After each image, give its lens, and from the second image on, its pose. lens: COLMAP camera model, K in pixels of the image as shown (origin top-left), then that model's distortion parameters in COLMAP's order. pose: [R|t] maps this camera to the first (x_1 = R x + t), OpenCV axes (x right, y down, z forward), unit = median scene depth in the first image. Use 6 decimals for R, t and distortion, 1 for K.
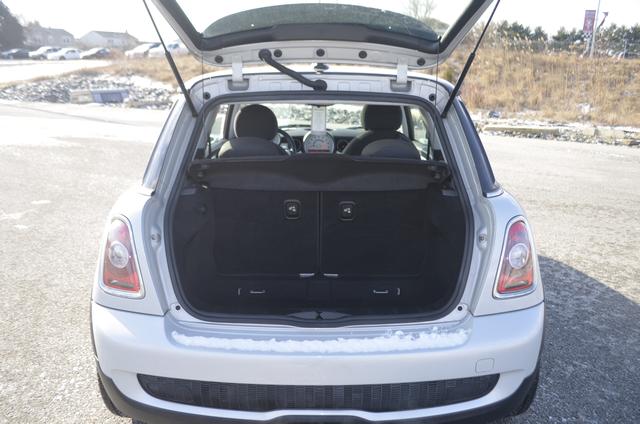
lens RADIAL K [[509.7, 0, 320.0], [0, 509.7, 212.0], [0, 0, 1]] dist [-0.092364, 0.004918]
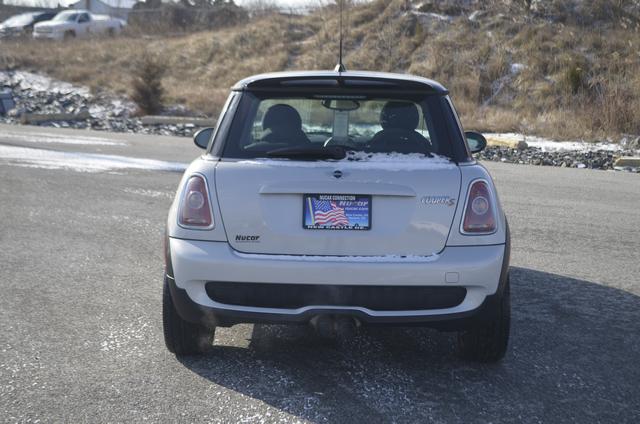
lens RADIAL K [[1049.8, 0, 320.0], [0, 1049.8, 212.0], [0, 0, 1]] dist [-0.035186, -0.073634]
pose [[0.999547, 0.011513, -0.027797, 0.002436], [-0.015096, 0.991085, -0.132371, 0.037932], [0.026025, 0.132731, 0.990810, -0.144185]]
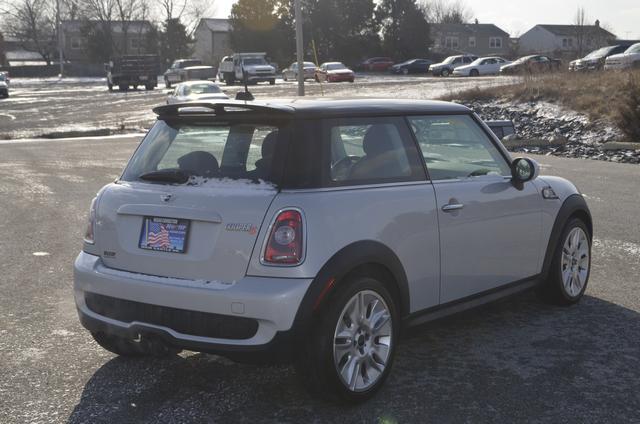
lens RADIAL K [[953.5, 0, 320.0], [0, 953.5, 212.0], [0, 0, 1]] dist [-0.003449, -0.083977]
pose [[0.786021, 0.048258, -0.616314, 0.152697], [-0.138665, 0.985308, -0.099696, 0.020093], [0.602448, 0.163824, 0.781164, -0.069014]]
